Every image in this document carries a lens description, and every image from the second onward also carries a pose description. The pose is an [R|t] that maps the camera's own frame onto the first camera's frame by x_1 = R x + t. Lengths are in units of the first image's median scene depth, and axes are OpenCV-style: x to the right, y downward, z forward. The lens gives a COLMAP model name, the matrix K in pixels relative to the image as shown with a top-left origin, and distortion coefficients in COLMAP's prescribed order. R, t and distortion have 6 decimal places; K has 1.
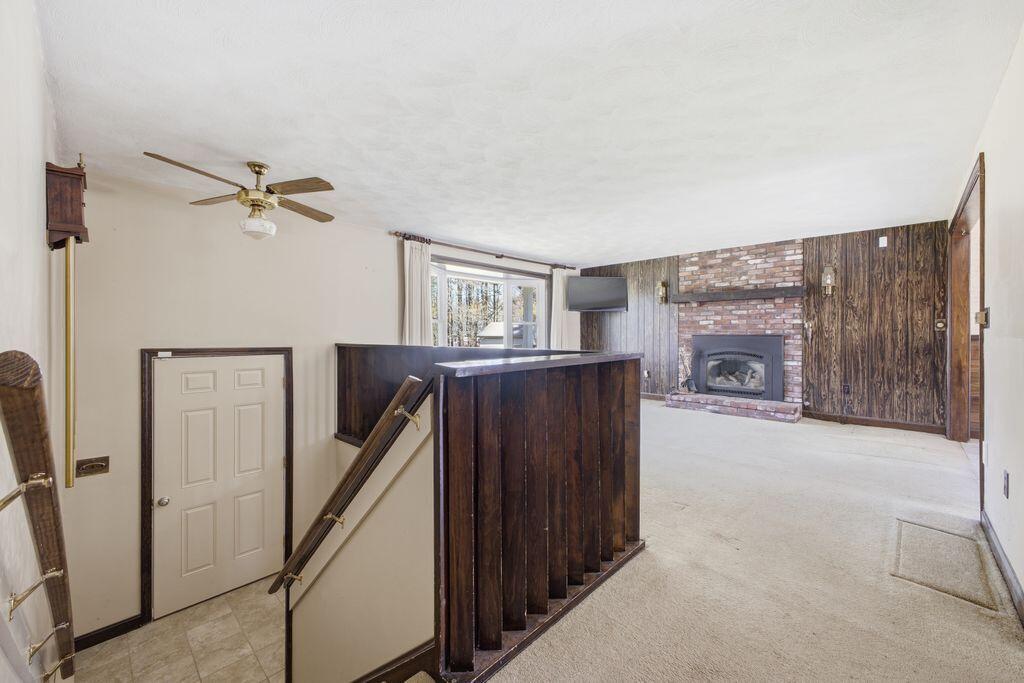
lens RADIAL K [[400.6, 0, 507.5], [0, 400.6, 335.1], [0, 0, 1]] dist [0.008220, -0.001807]
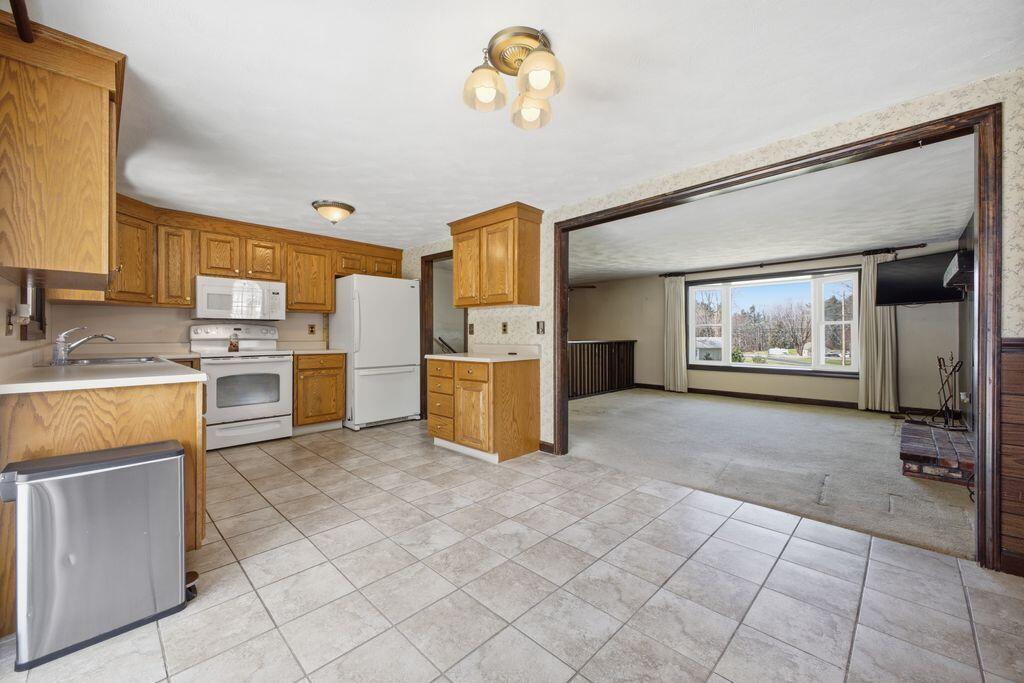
lens RADIAL K [[400.6, 0, 515.4], [0, 400.6, 338.5], [0, 0, 1]] dist [0.008220, -0.001807]
pose [[0.012627, 0.006801, -0.999897, 1.243197], [0.001019, 0.999976, 0.006815, -0.001416], [0.999920, -0.001105, 0.012620, 0.340204]]
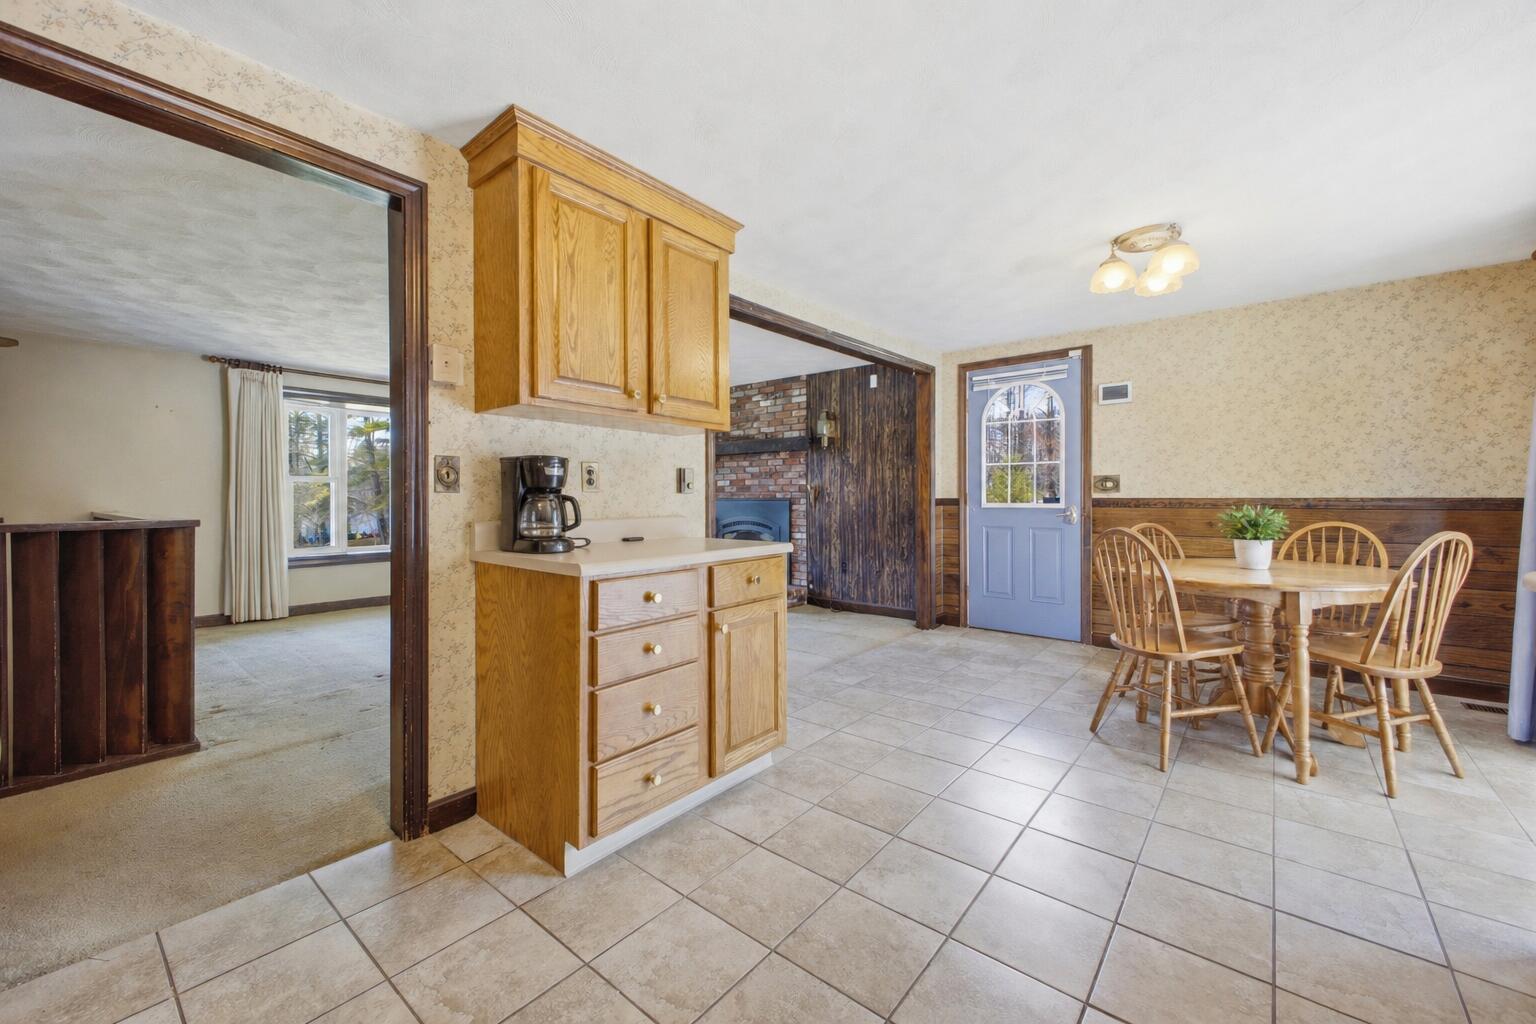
lens RADIAL K [[600.9, 0, 771.7], [0, 600.9, 498.3], [0, 0, 1]] dist [0.008220, -0.001807]
pose [[0.995215, -0.002109, 0.097687, 0.545613], [0.002540, 0.999988, -0.004288, 0.003076], [-0.097677, 0.004516, 0.995208, -0.148333]]
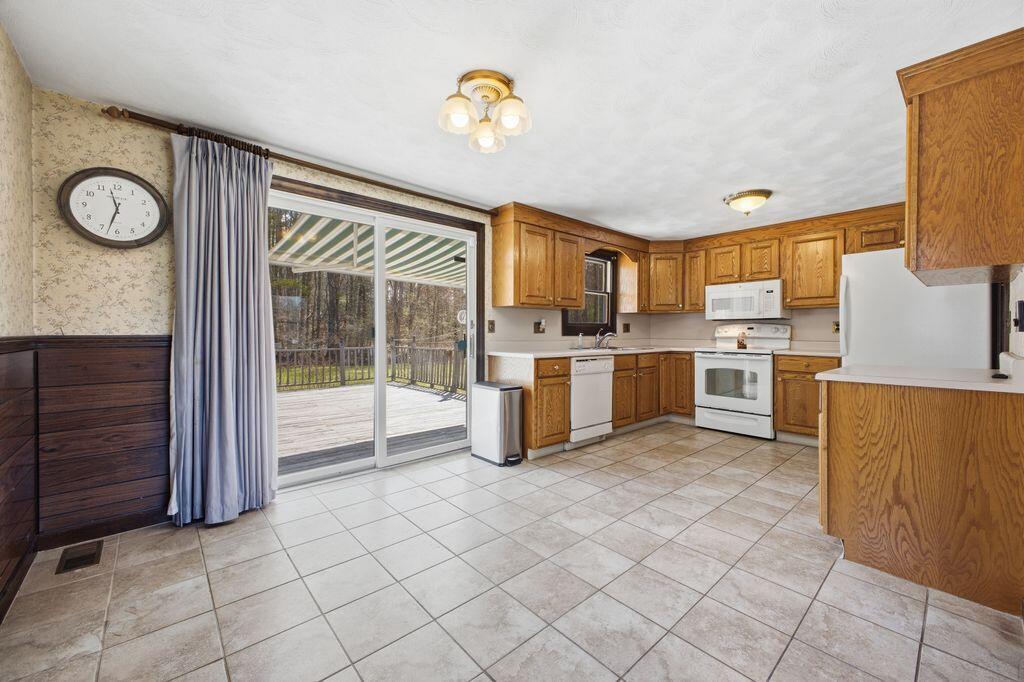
lens RADIAL K [[400.6, 0, 510.2], [0, 400.6, 337.4], [0, 0, 1]] dist [0.008220, -0.001807]
pose [[-0.997952, -0.006177, 0.063675, 0.878299], [-0.005480, 0.999923, 0.011117, -0.002559], [-0.063738, 0.010745, -0.997909, 0.714695]]
